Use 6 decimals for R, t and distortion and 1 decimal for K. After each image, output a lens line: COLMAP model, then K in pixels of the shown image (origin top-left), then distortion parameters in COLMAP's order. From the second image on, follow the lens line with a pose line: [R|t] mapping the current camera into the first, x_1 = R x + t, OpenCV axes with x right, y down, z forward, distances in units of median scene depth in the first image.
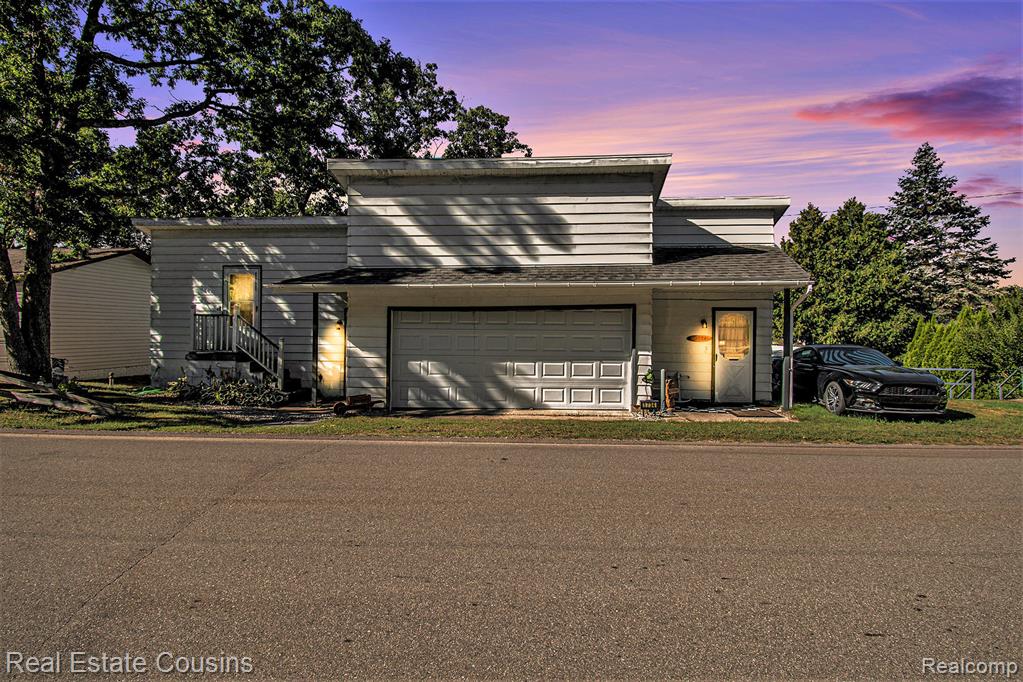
lens RADIAL K [[556.3, 0, 514.1], [0, 556.3, 340.6], [0, 0, 1]] dist [0.030093, 0.000171]
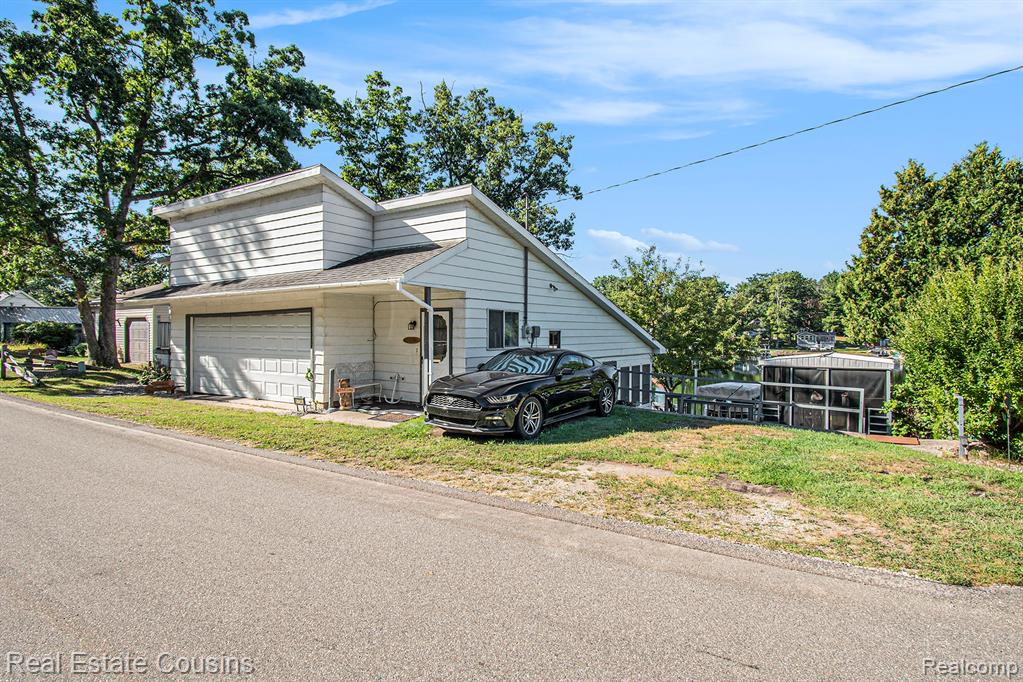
lens RADIAL K [[529.3, 0, 514.9], [0, 529.3, 337.4], [0, 0, 1]] dist [-0.003241, -0.000095]
pose [[0.867300, 0.004742, -0.497763, 1.047998], [-0.005961, 0.999982, -0.000861, -0.009281], [0.497750, 0.003714, 0.867313, 0.305087]]
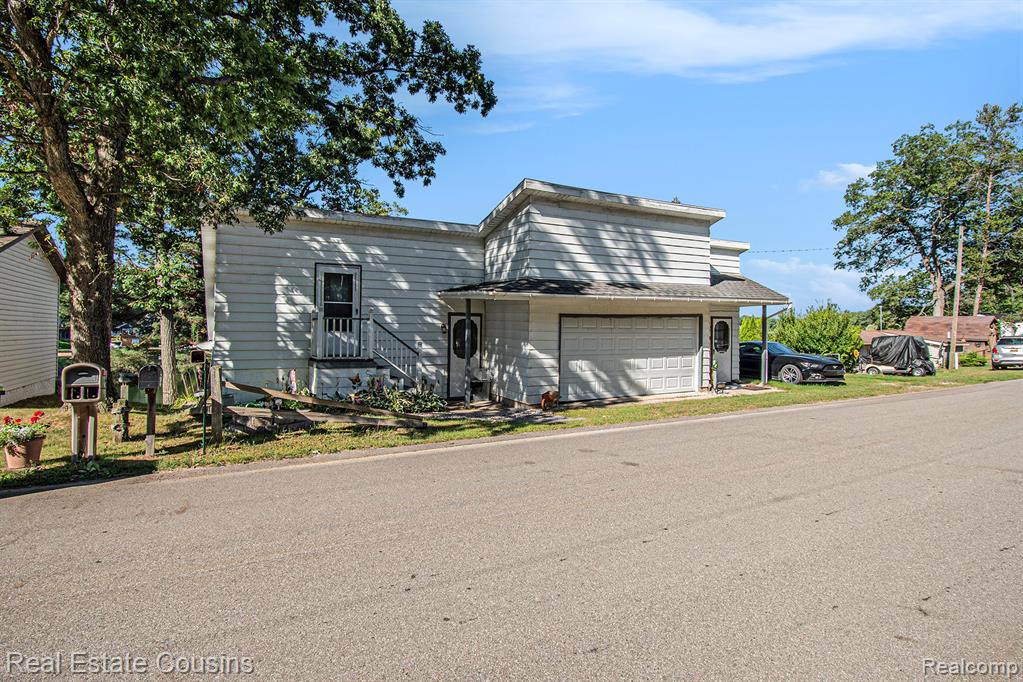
lens RADIAL K [[556.3, 0, 513.8], [0, 556.3, 332.2], [0, 0, 1]] dist [0.030093, 0.000171]
pose [[0.831025, -0.005551, 0.556207, -0.925078], [0.012274, 0.999890, -0.008360, -0.014717], [-0.556100, 0.013774, 0.831001, 0.107388]]
